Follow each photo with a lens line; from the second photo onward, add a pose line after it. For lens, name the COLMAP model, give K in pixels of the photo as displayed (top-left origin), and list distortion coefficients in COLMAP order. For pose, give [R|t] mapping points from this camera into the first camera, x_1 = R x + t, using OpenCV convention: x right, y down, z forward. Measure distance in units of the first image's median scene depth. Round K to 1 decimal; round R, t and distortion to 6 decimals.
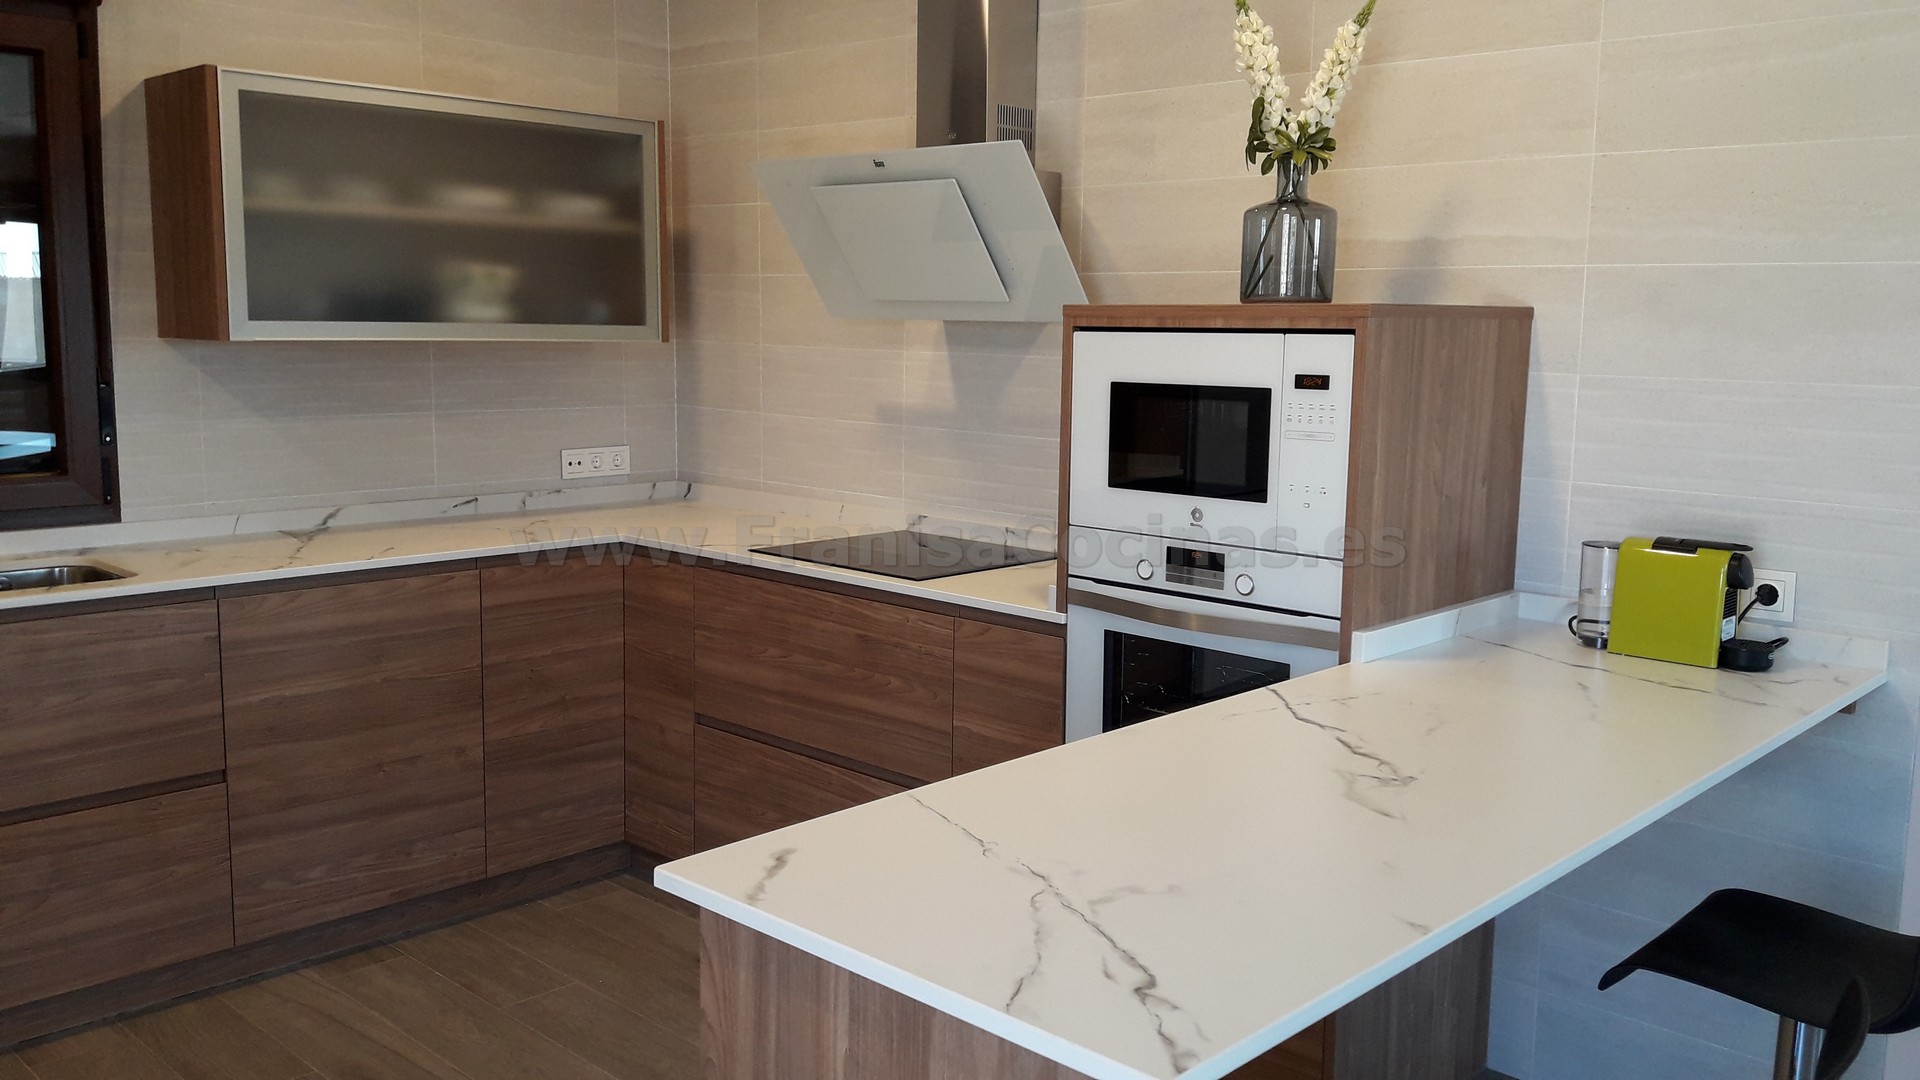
lens RADIAL K [[1543.3, 0, 984.0], [0, 1543.3, 525.9], [0, 0, 1]] dist [0.215067, -0.524572]
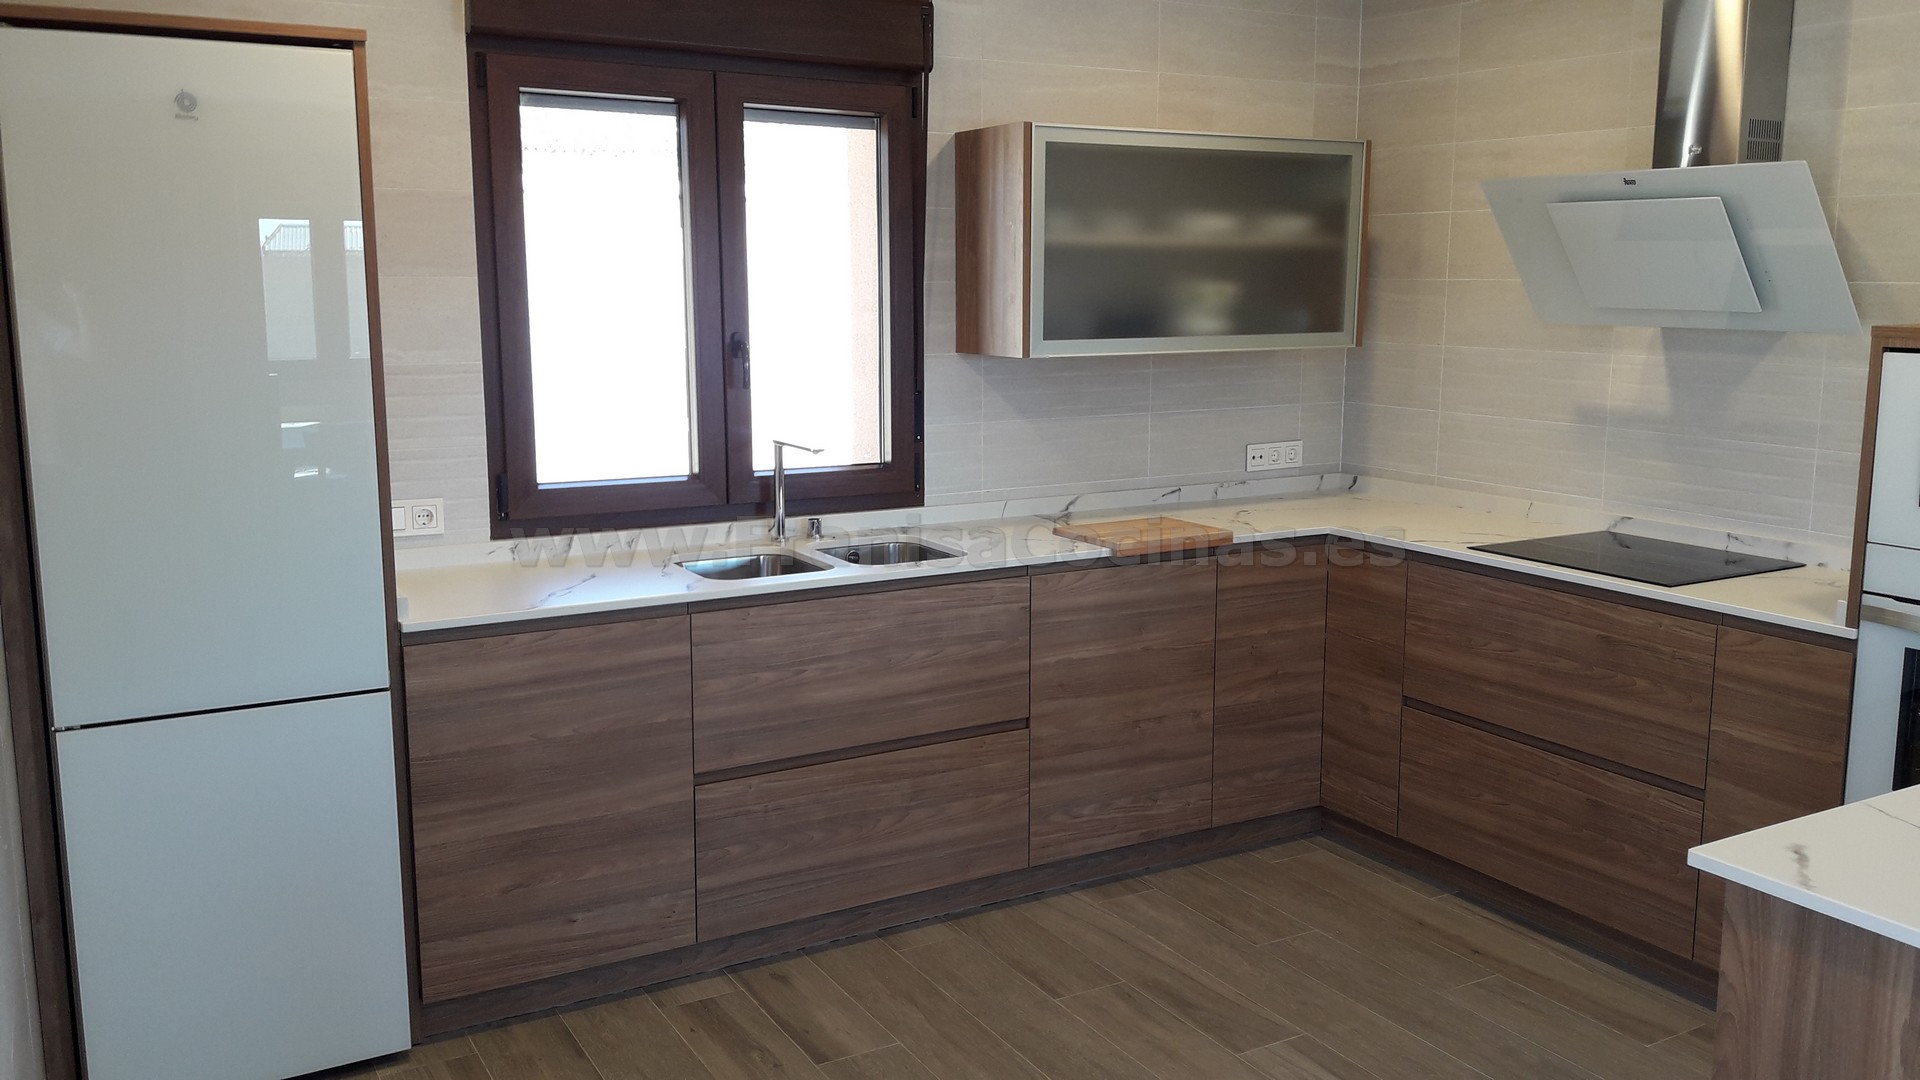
lens RADIAL K [[1543.3, 0, 984.0], [0, 1543.3, 525.9], [0, 0, 1]] dist [0.215067, -0.524572]
pose [[0.958949, 0.031185, -0.281859, -0.188991], [-0.024744, 0.999346, 0.026384, -0.021898], [0.282497, -0.018326, 0.959093, -0.139711]]
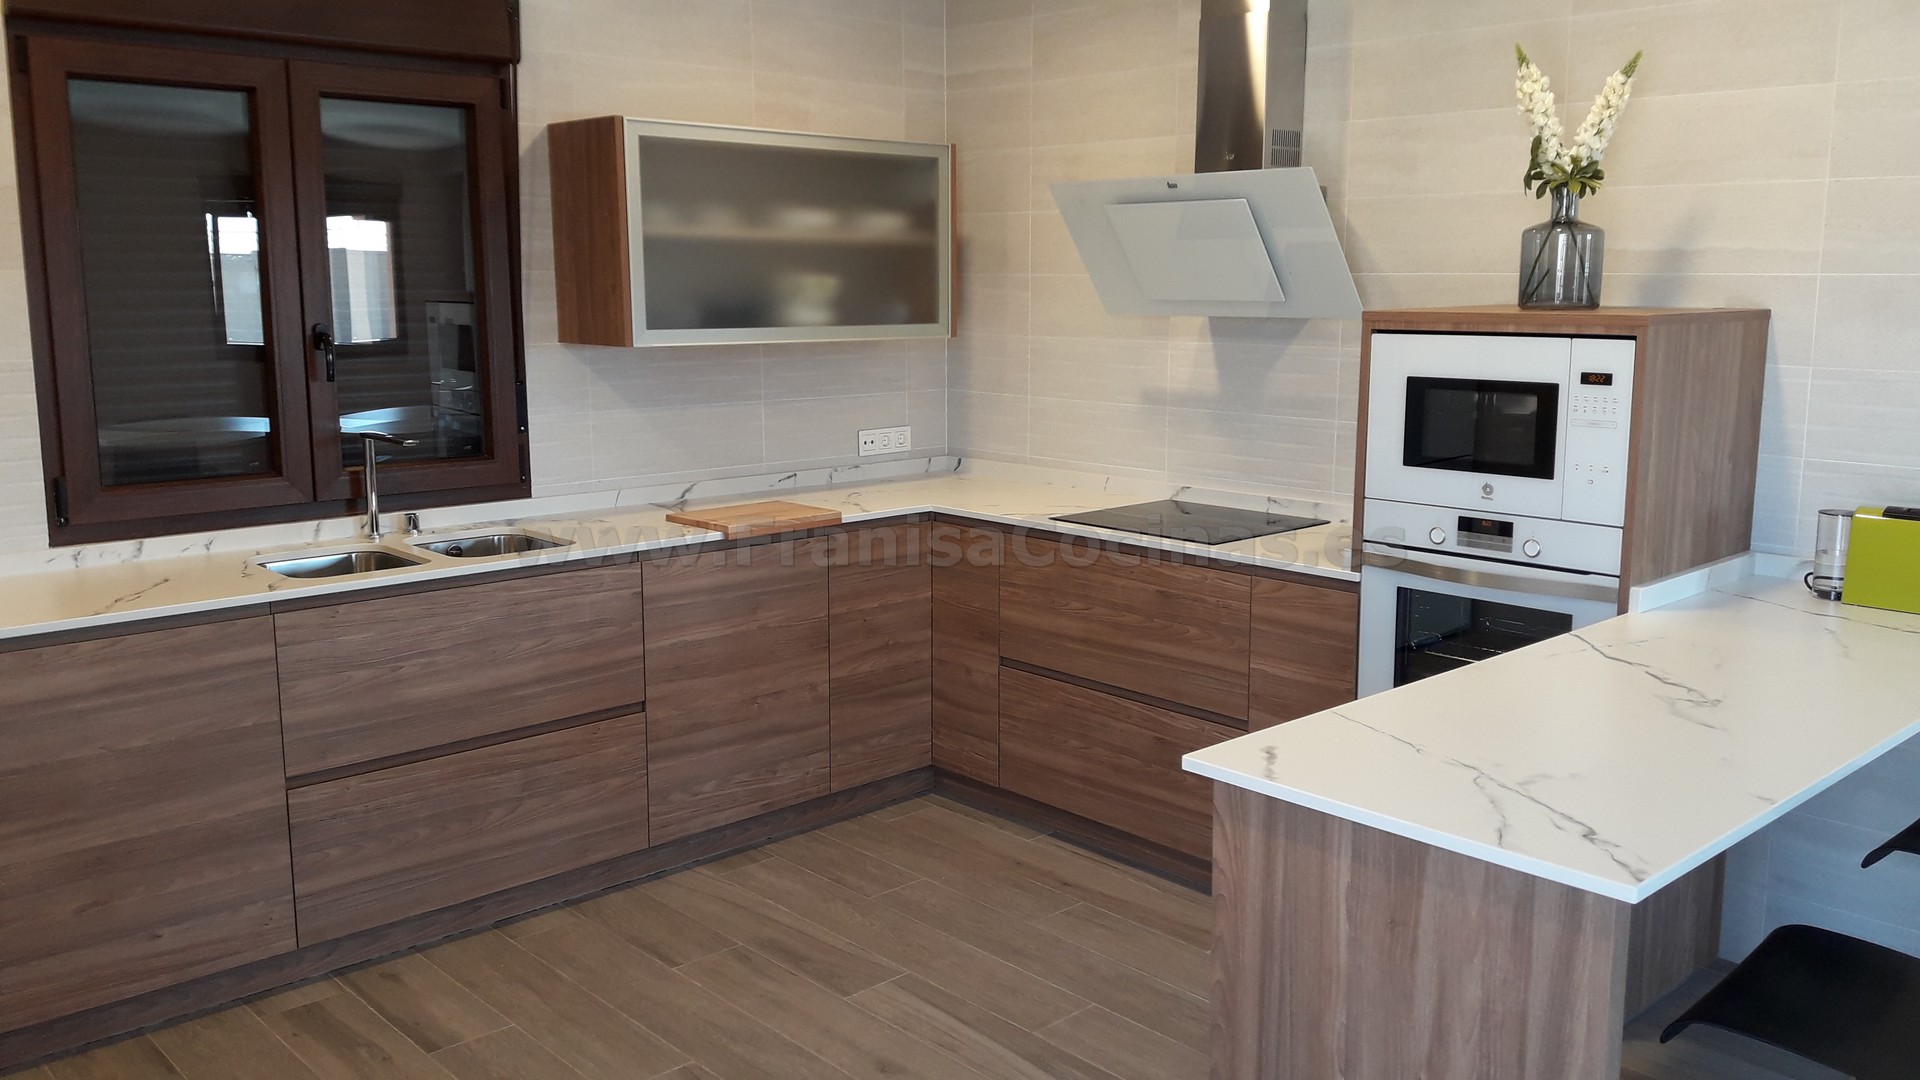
lens RADIAL K [[1543.3, 0, 984.0], [0, 1543.3, 525.9], [0, 0, 1]] dist [0.215067, -0.524572]
pose [[0.997881, -0.005199, -0.064862, -0.141852], [0.007041, 0.999578, 0.028200, -0.013503], [0.064688, -0.028597, 0.997496, -0.187740]]
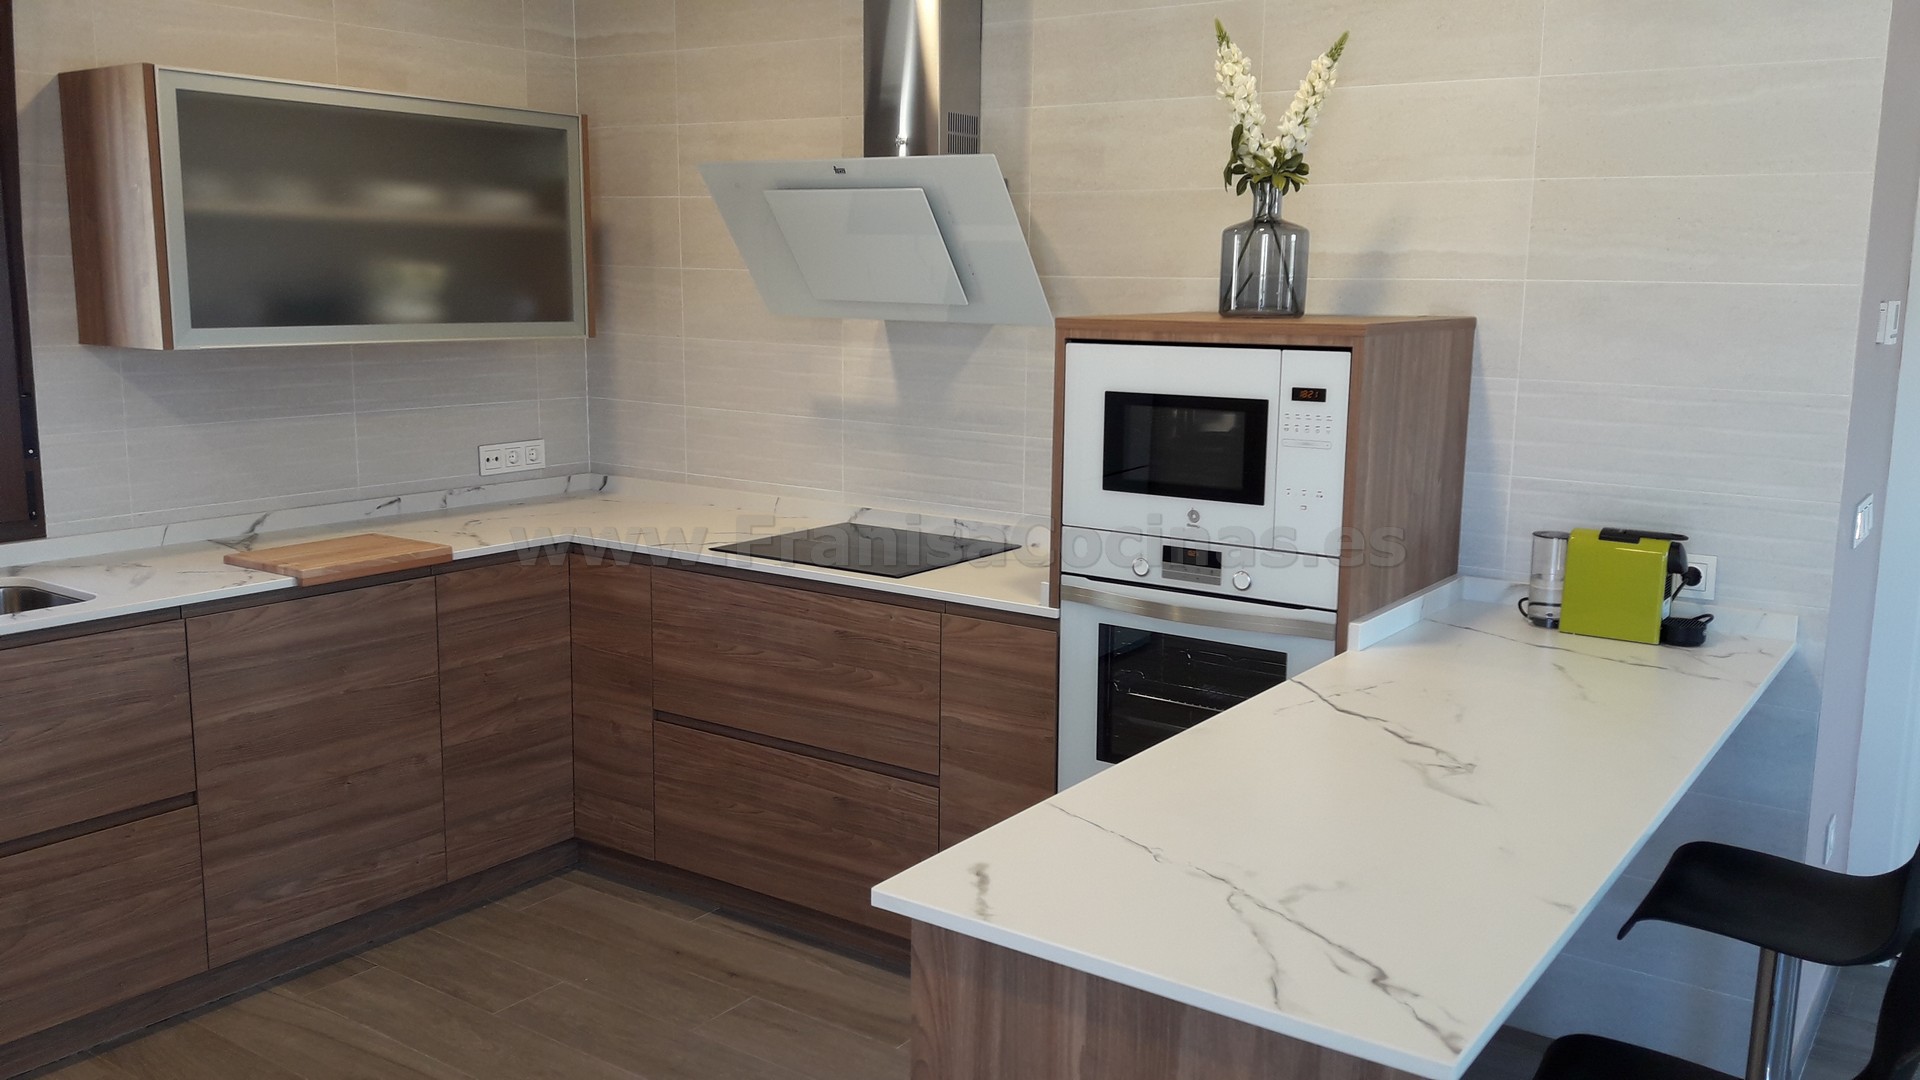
lens RADIAL K [[1543.3, 0, 984.0], [0, 1543.3, 525.9], [0, 0, 1]] dist [0.215067, -0.524572]
pose [[0.989312, -0.025425, 0.143582, -0.135290], [0.021063, 0.999272, 0.031823, -0.031598], [-0.144287, -0.028459, 0.989127, -0.035156]]
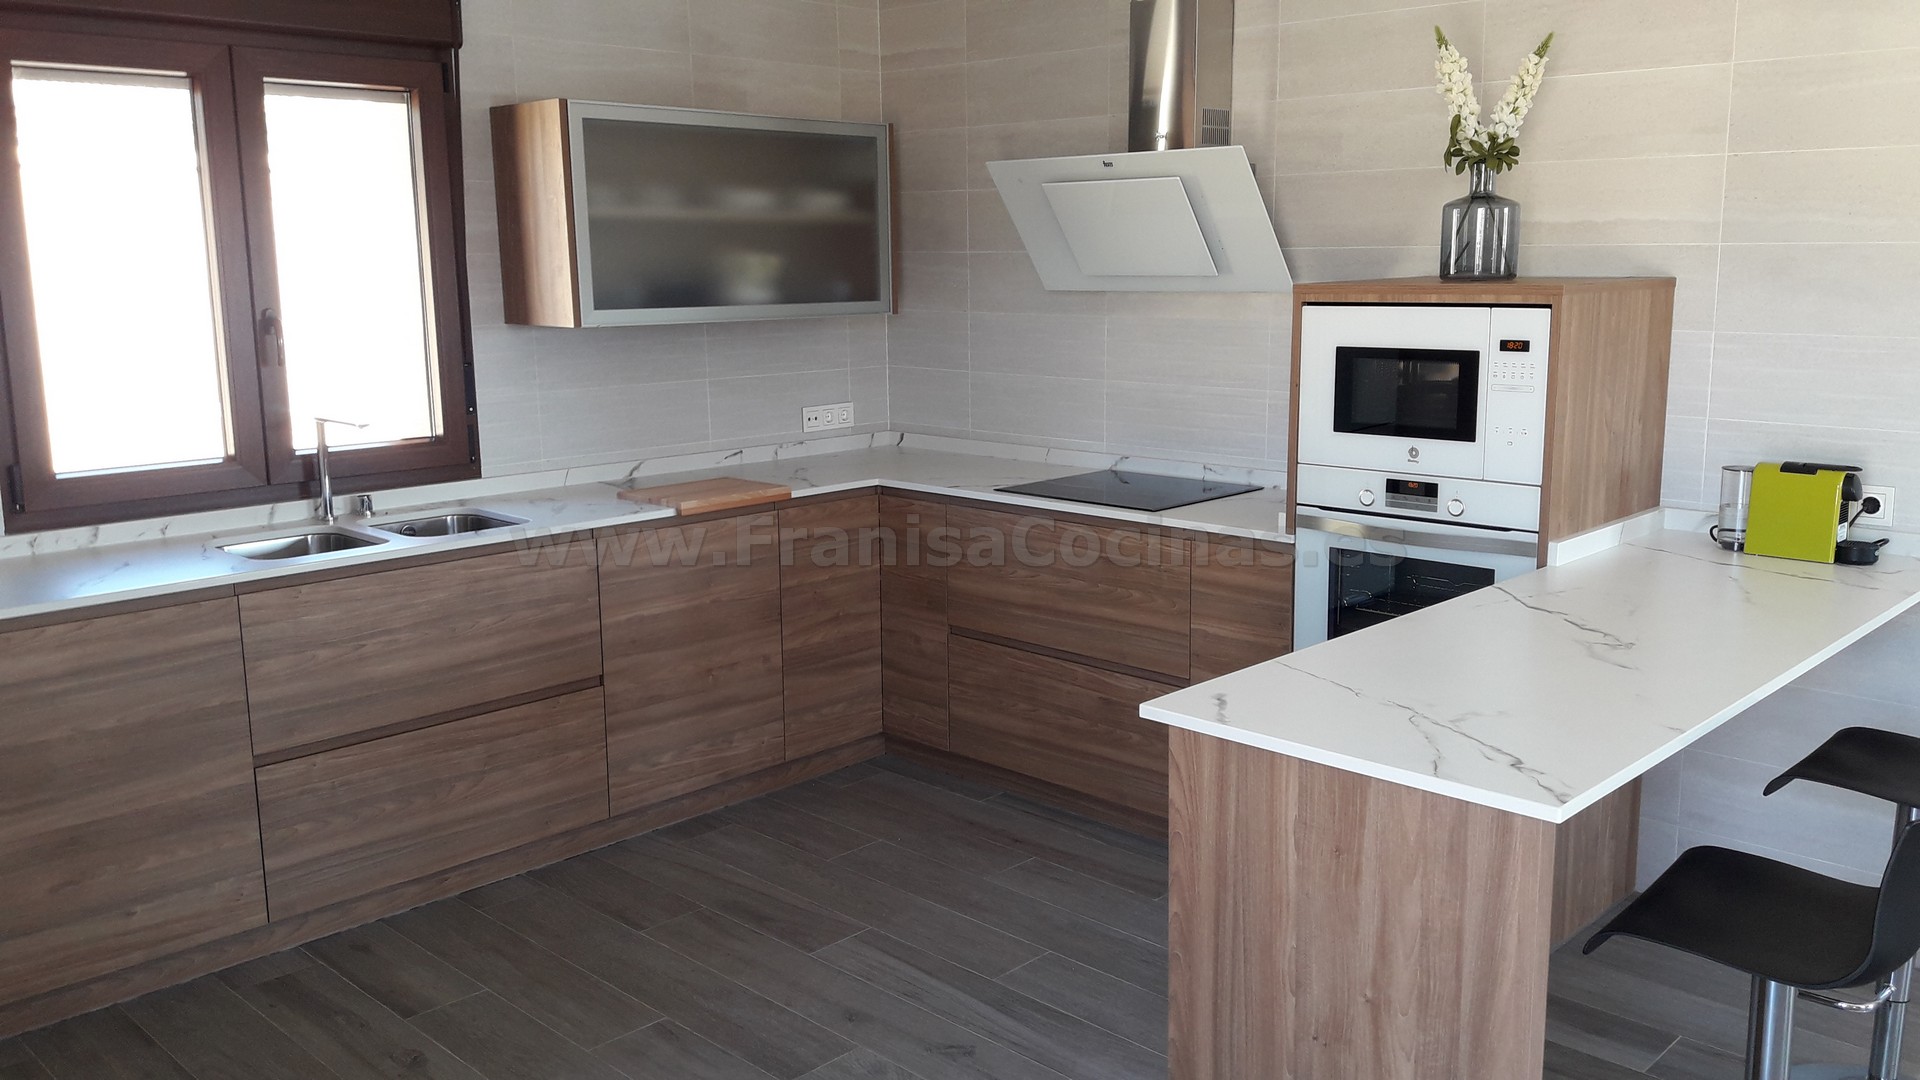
lens RADIAL K [[1543.3, 0, 984.0], [0, 1543.3, 525.9], [0, 0, 1]] dist [0.215067, -0.524572]
pose [[0.999570, -0.023218, -0.017886, -0.157379], [0.023978, 0.998765, 0.043519, -0.009655], [0.016853, -0.043929, 0.998892, -0.226254]]
